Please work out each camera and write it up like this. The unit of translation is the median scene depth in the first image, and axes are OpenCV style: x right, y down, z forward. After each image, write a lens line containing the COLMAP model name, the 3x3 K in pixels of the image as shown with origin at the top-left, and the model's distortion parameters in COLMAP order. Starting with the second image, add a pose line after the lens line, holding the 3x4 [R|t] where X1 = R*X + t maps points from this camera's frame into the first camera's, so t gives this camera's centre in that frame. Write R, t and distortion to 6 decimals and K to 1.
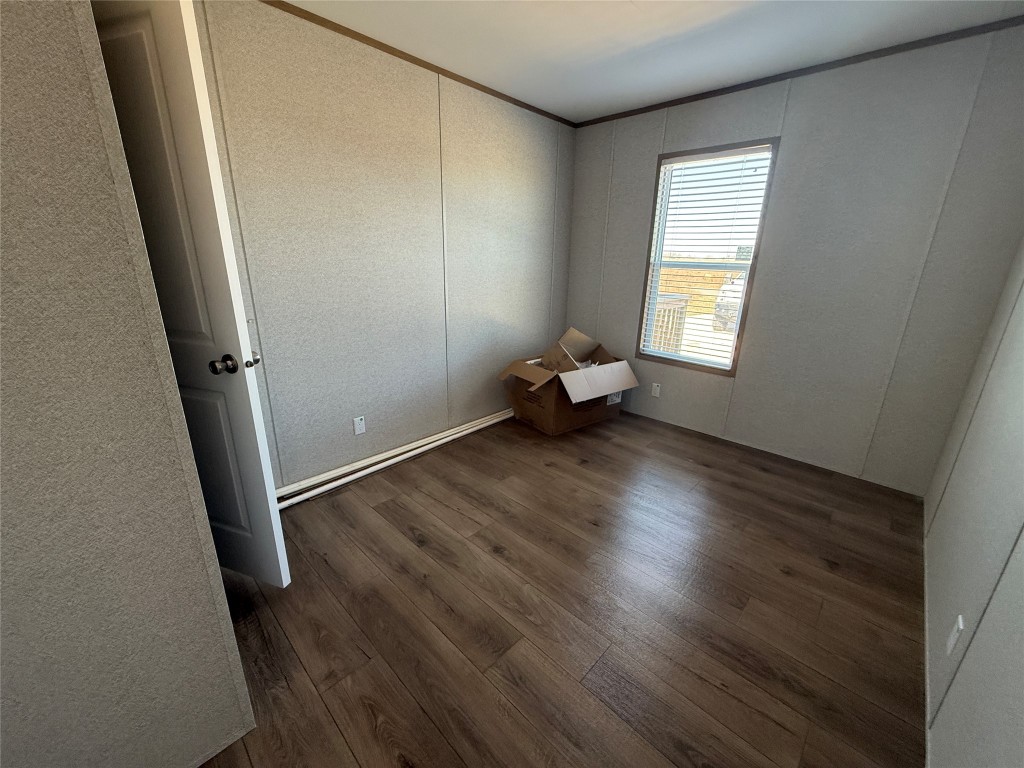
lens RADIAL K [[410.2, 0, 509.3], [0, 410.2, 383.1], [0, 0, 1]] dist [-0.000901, -0.000021]
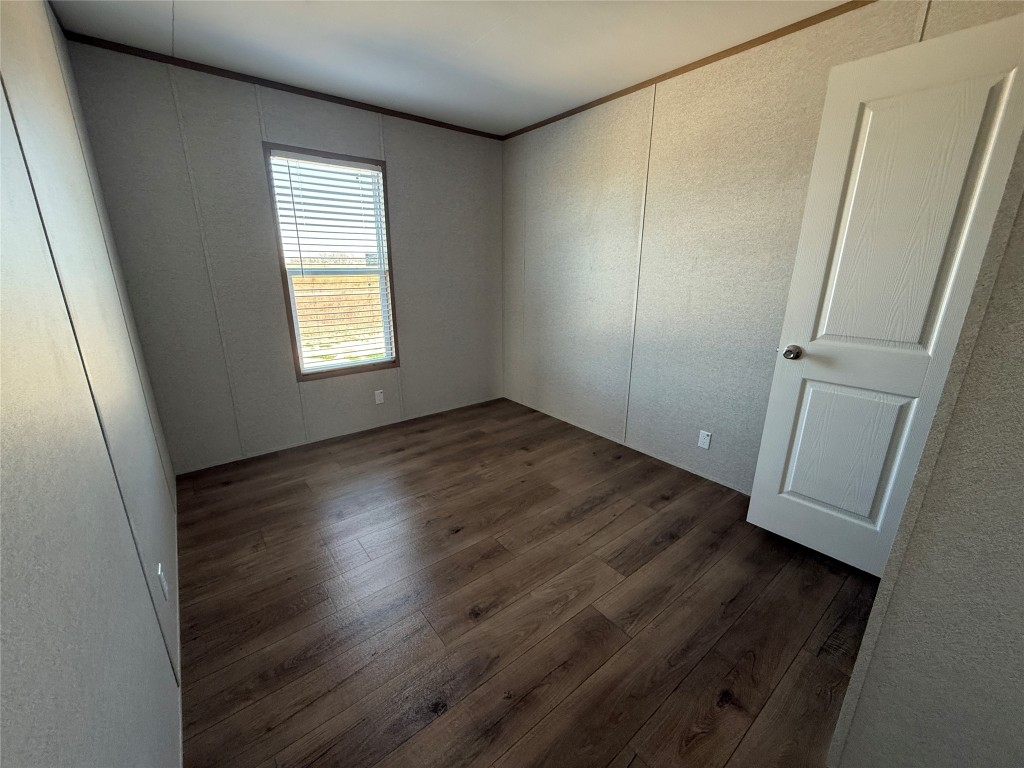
lens RADIAL K [[415.9, 0, 511.3], [0, 415.9, 375.6], [0, 0, 1]] dist [0.030444, -0.023300]
pose [[0.120786, -0.277170, 0.953199, -0.834822], [0.297236, 0.926271, 0.231675, -0.263501], [-0.947133, 0.255342, 0.194265, 0.763072]]
